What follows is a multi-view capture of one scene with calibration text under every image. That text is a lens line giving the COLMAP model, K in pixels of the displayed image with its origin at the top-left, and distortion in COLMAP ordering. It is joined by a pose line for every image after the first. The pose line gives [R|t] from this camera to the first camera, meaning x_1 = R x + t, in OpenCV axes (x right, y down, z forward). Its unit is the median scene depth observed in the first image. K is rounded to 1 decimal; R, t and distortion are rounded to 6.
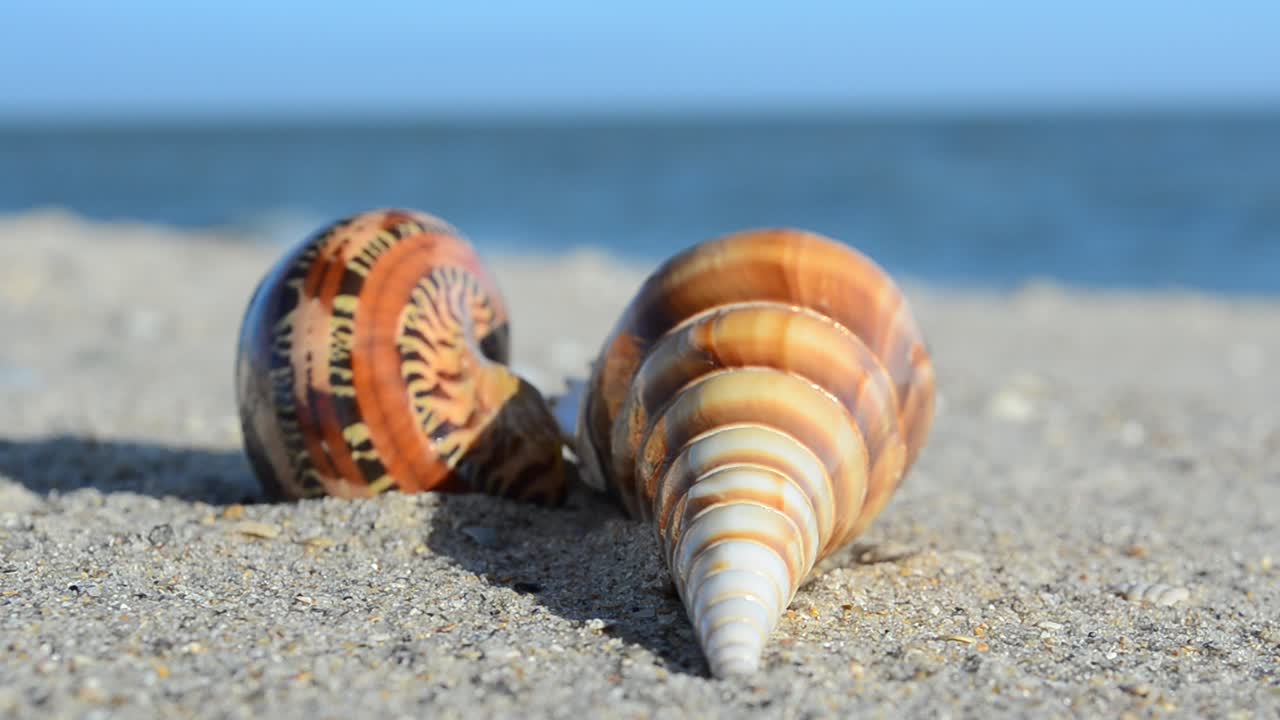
lens RADIAL K [[2471.4, 0, 640.0], [0, 2471.4, 360.0], [0, 0, 1]] dist [0.012180, 0.004003]
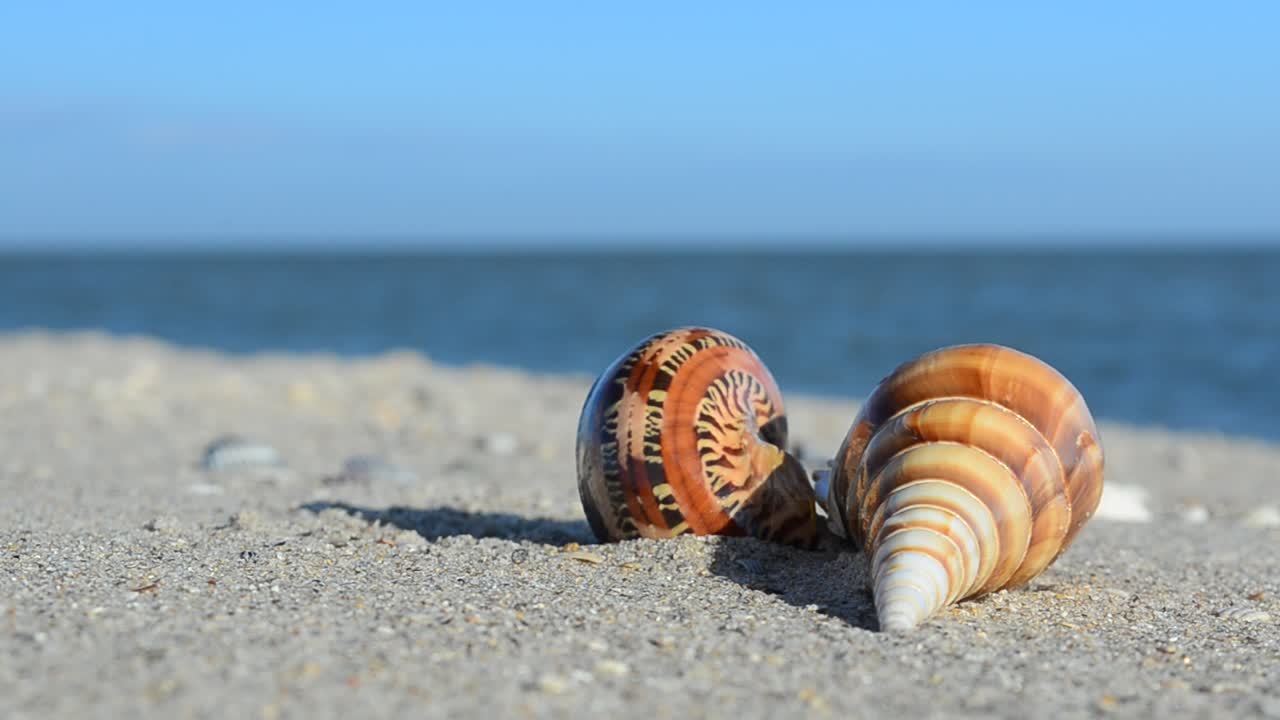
lens RADIAL K [[2790.3, 0, 640.0], [0, 2790.3, 360.0], [0, 0, 1]] dist [0.011200, 0.137024]
pose [[0.989107, 0.012751, -0.146646, 0.098629], [-0.021404, 0.998111, -0.057579, 0.047490], [0.145634, 0.060091, 0.987512, -0.528123]]
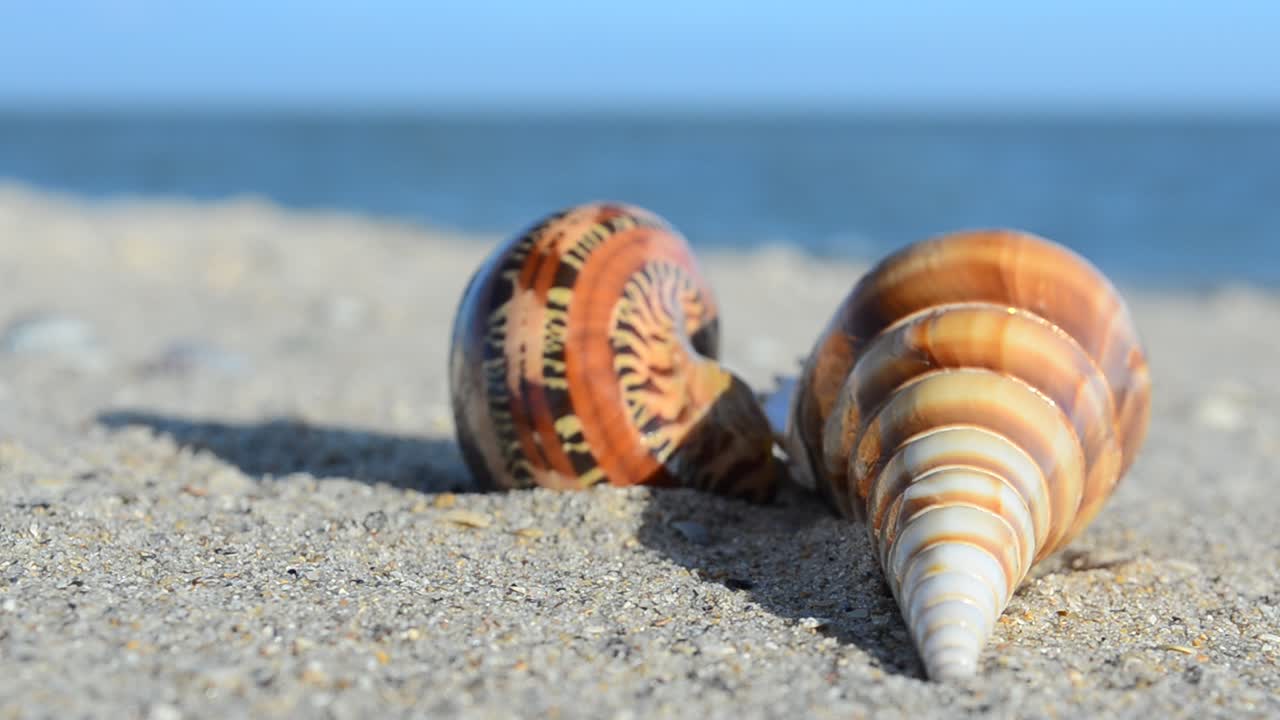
lens RADIAL K [[2471.4, 0, 640.0], [0, 2471.4, 360.0], [0, 0, 1]] dist [0.012180, 0.004003]
pose [[0.996948, 0.021897, -0.074936, -0.011162], [-0.021773, 0.999760, 0.002467, -0.000058], [0.074972, -0.000828, 0.997185, 0.000866]]
